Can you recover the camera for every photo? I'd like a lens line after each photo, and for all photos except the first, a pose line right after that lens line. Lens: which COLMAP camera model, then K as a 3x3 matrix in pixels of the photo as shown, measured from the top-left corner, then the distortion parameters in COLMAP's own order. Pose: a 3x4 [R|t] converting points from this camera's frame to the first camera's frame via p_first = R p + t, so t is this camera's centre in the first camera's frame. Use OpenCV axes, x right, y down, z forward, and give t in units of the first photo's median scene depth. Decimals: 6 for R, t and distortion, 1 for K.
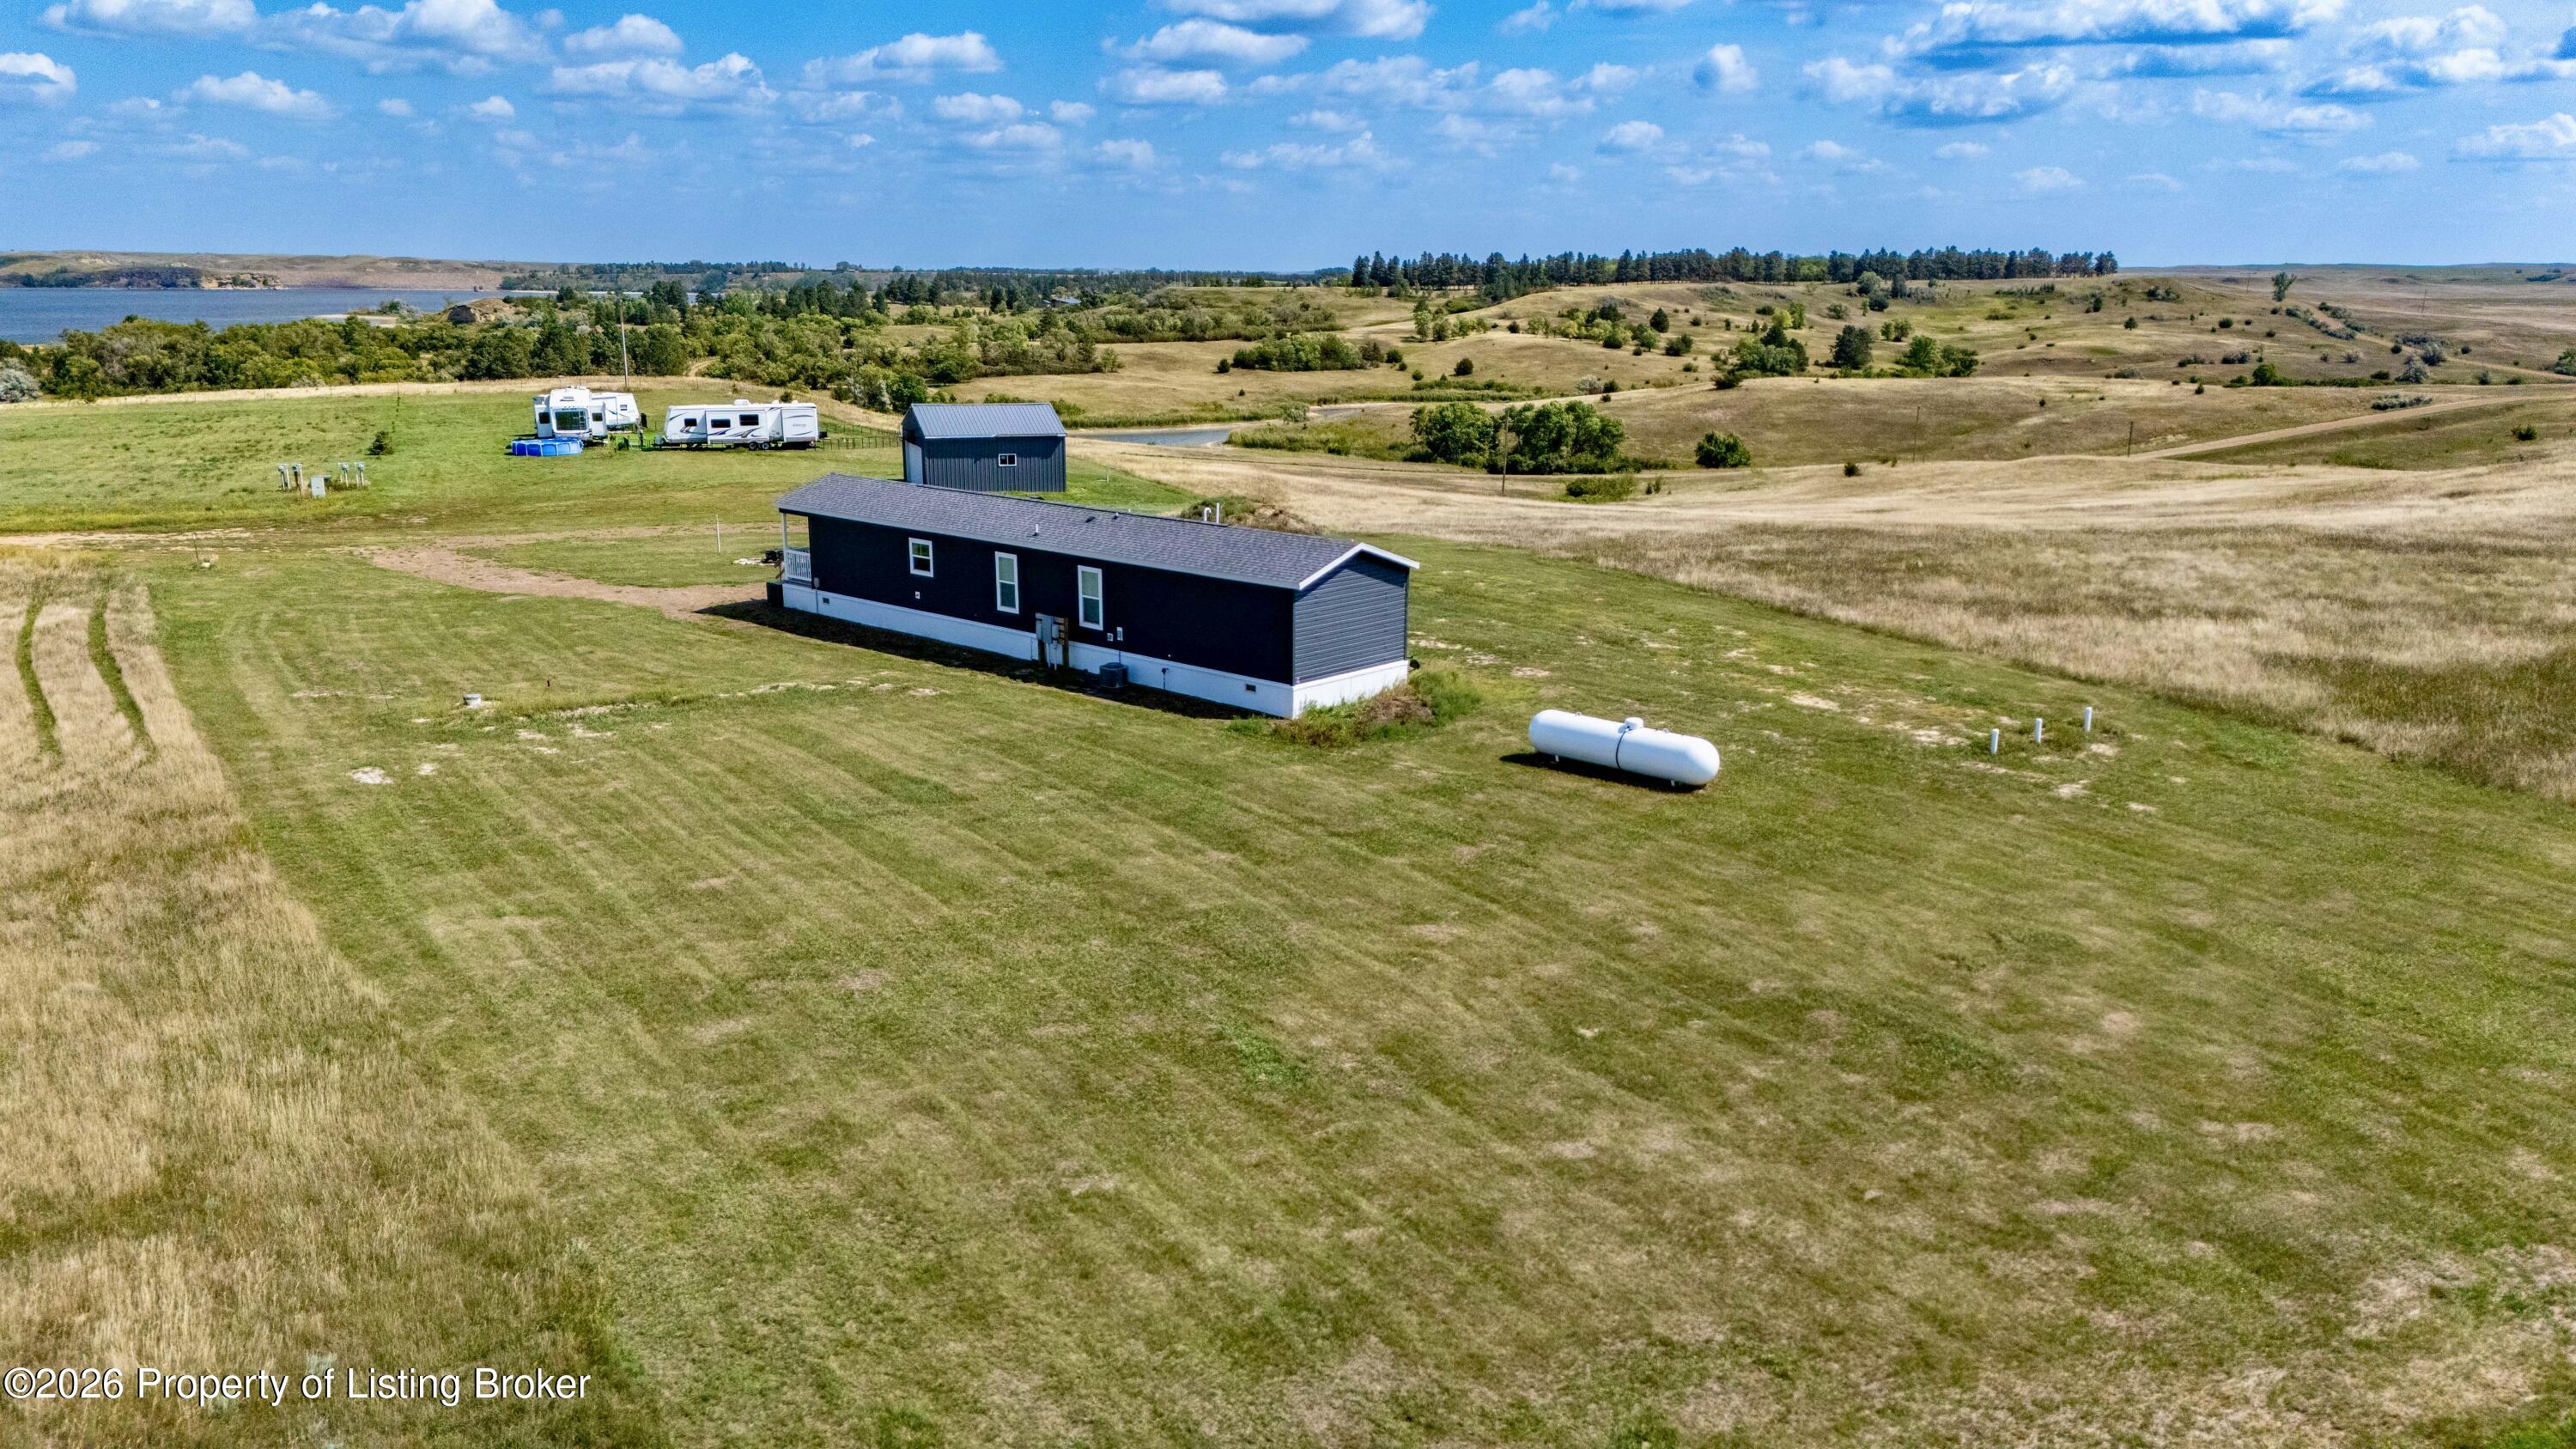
lens RADIAL K [[1889.6, 0, 1295.4], [0, 1889.6, 702.2], [0, 0, 1]] dist [0.087655, -0.094321]
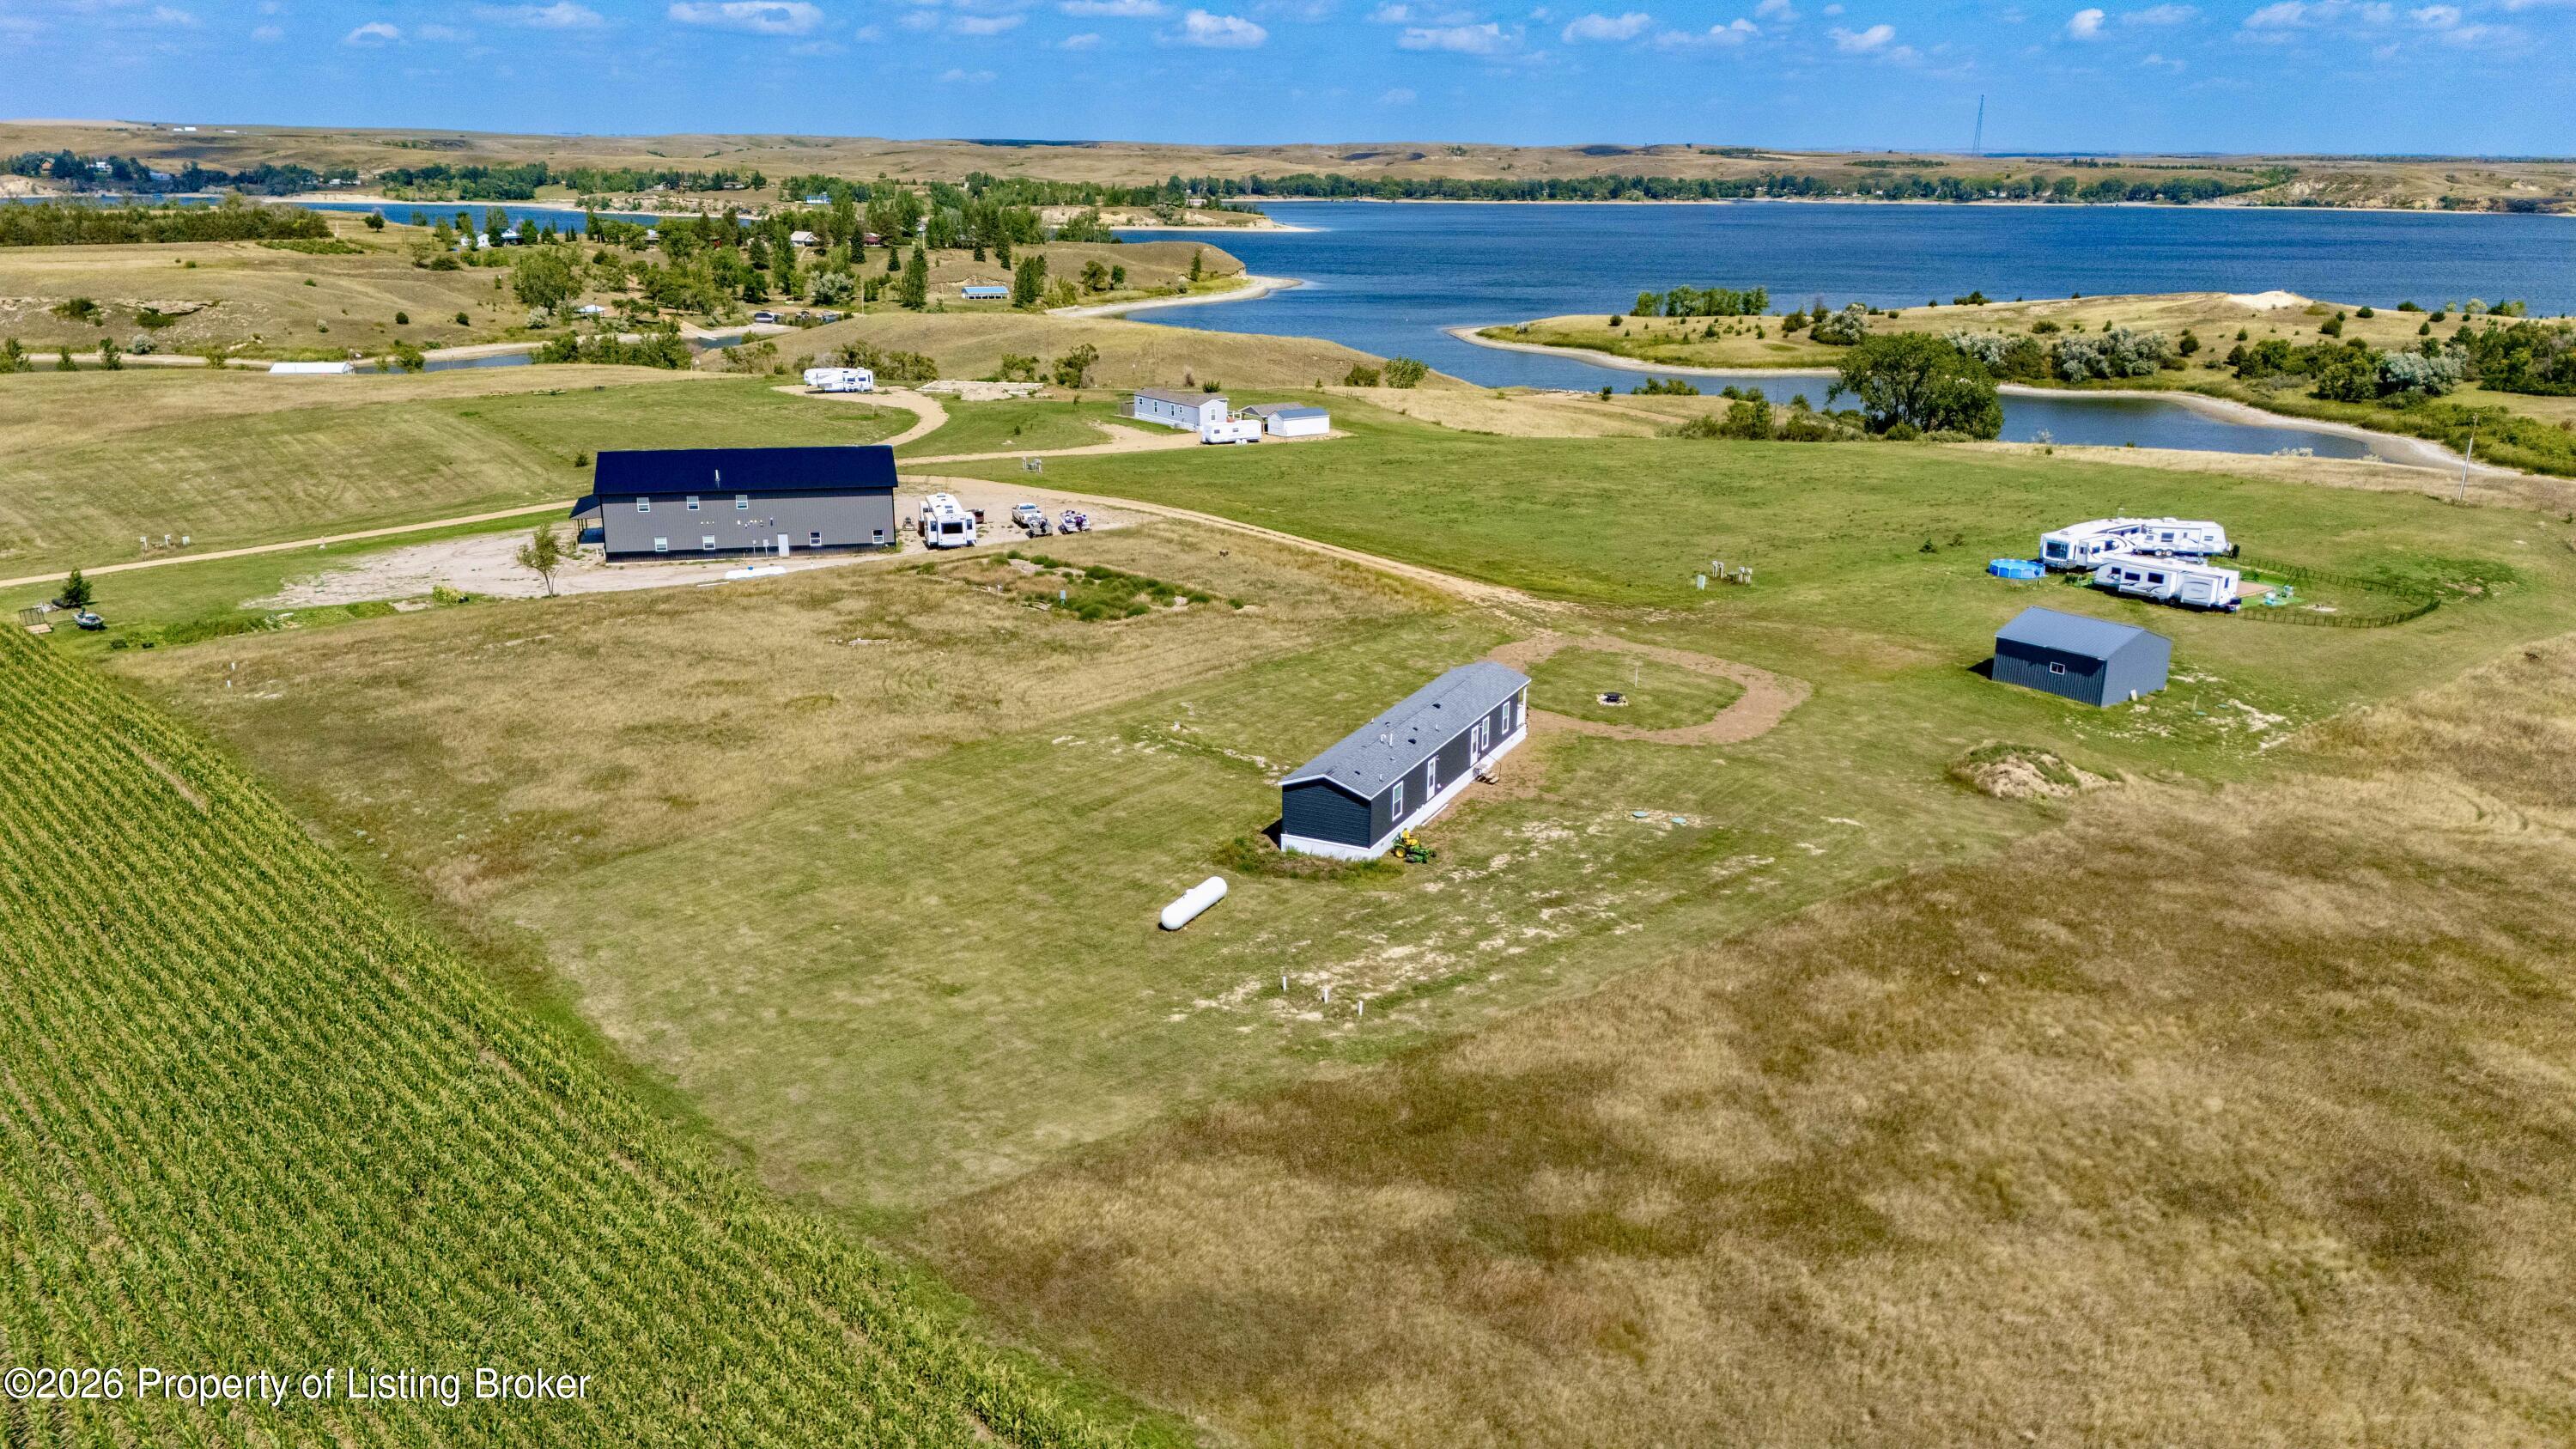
lens RADIAL K [[1889.6, 0, 1290.4], [0, 1889.6, 729.2], [0, 0, 1]] dist [0.087655, -0.094321]
pose [[0.292767, 0.273364, -0.916275, 0.164983], [-0.217924, 0.952119, 0.214427, -0.049979], [0.931019, 0.136900, 0.338322, 0.034604]]
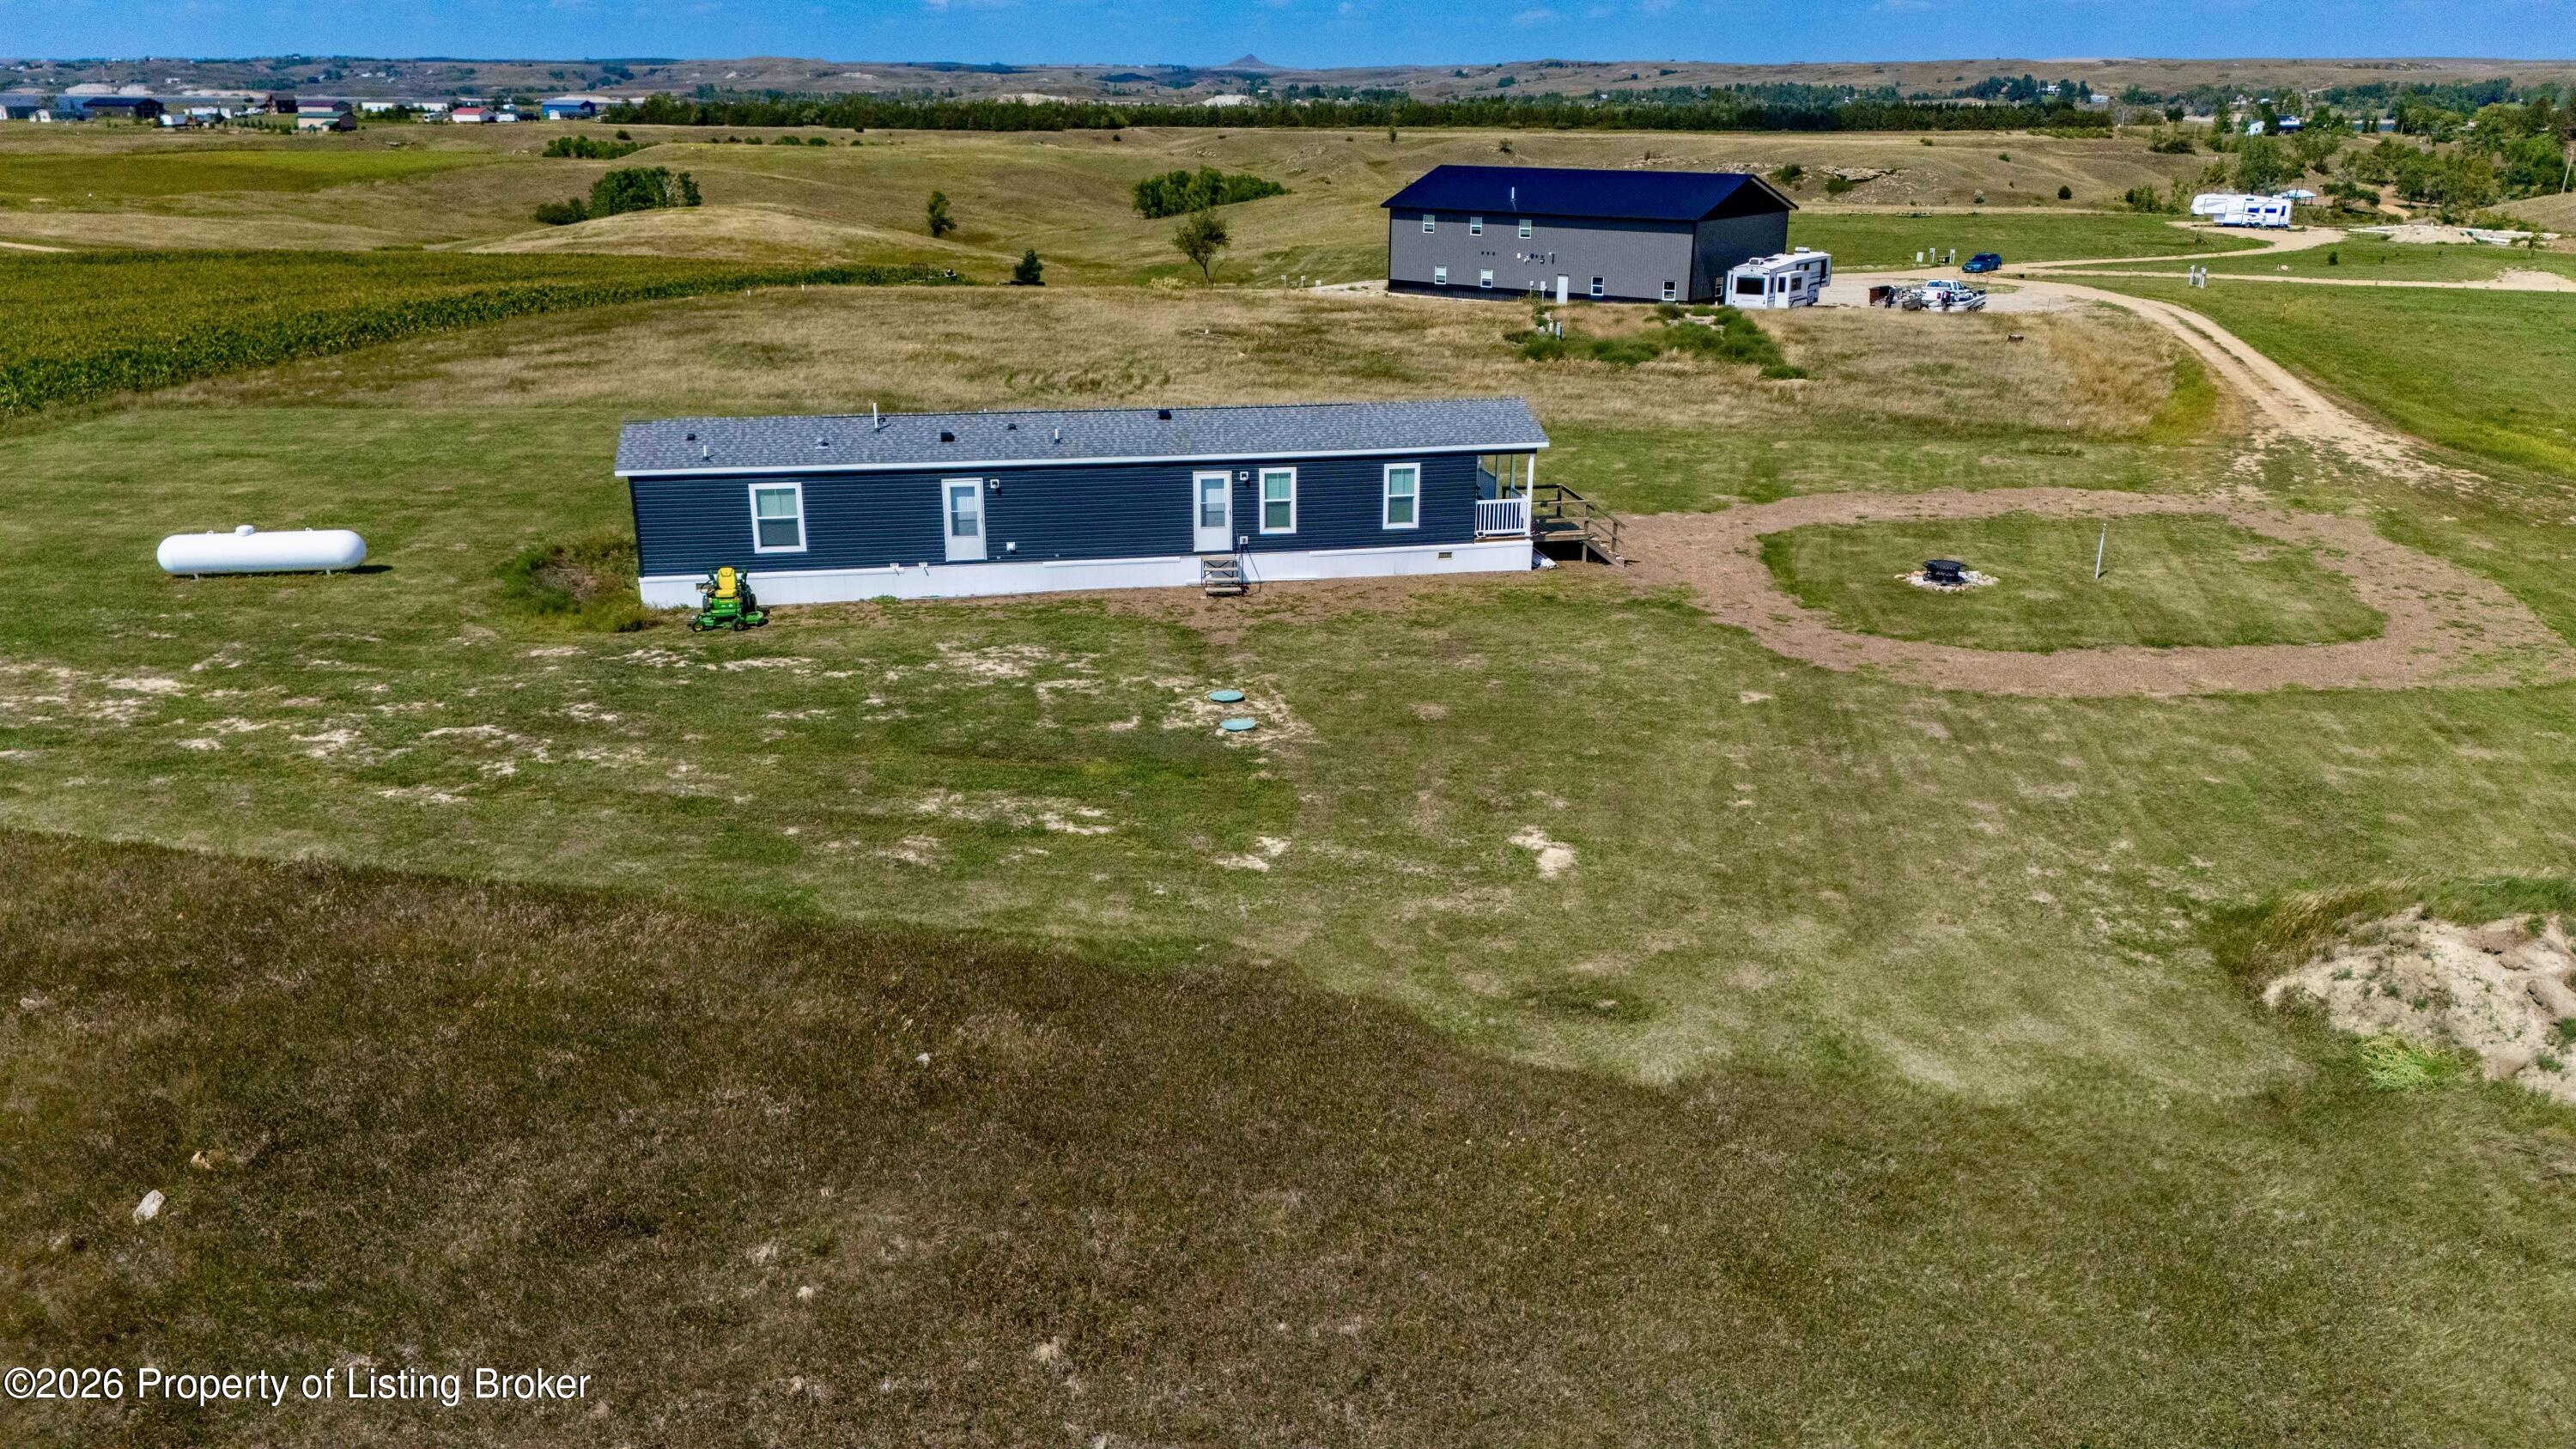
lens RADIAL K [[1889.6, 0, 1301.2], [0, 1889.6, 730.4], [0, 0, 1]] dist [0.087655, -0.094321]
pose [[-0.588758, 0.252203, -0.767957, 0.061112], [-0.185764, 0.882430, 0.432214, -0.042510], [0.786674, 0.397128, -0.472688, 0.177036]]
